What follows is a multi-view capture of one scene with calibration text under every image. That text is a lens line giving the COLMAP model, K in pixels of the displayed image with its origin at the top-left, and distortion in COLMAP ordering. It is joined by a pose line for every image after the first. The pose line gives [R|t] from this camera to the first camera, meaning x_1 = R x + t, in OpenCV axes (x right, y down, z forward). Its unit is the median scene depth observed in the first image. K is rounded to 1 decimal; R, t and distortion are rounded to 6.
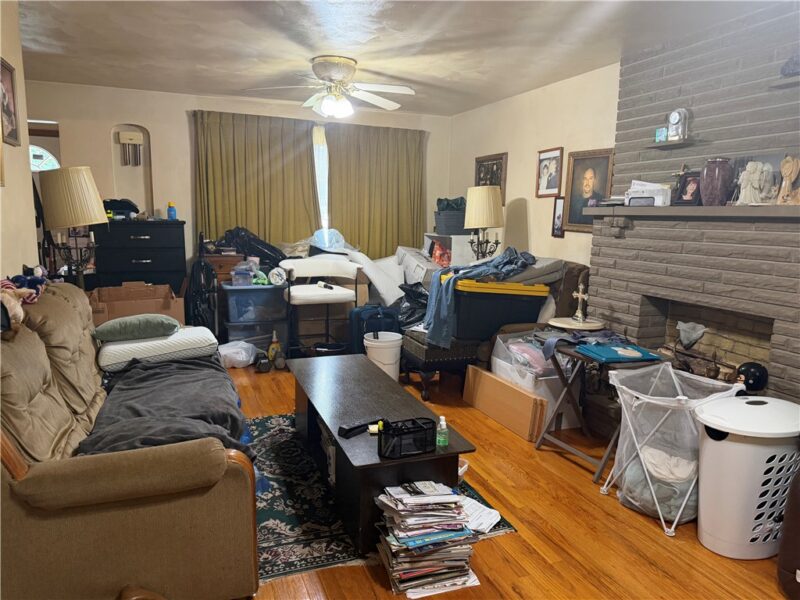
lens RADIAL K [[553.4, 0, 402.7], [0, 553.4, 308.8], [0, 0, 1]] dist [0.059121, -0.067099]
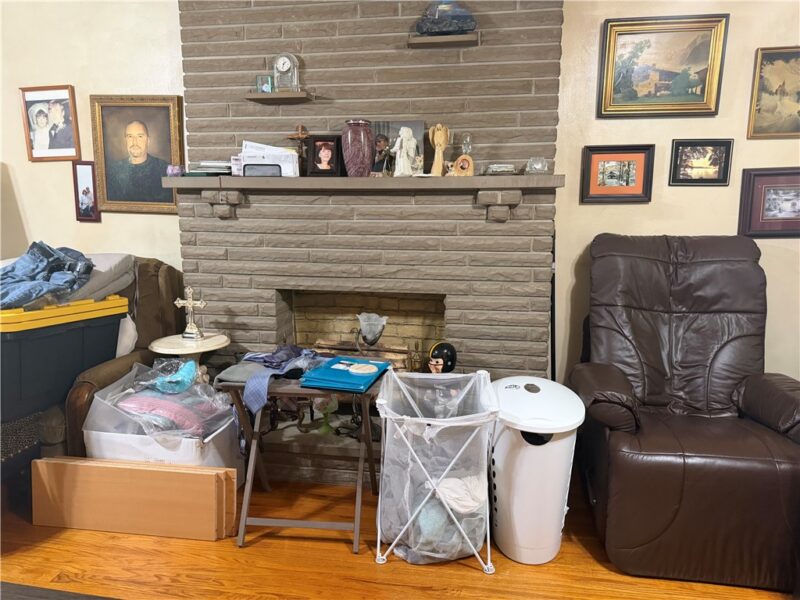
lens RADIAL K [[553.4, 0, 402.7], [0, 553.4, 308.8], [0, 0, 1]] dist [0.059121, -0.067099]
pose [[0.522347, -0.182749, 0.832921, -0.138429], [0.150443, 0.981194, 0.120934, -0.065327], [-0.839357, 0.062138, 0.540017, 0.416148]]
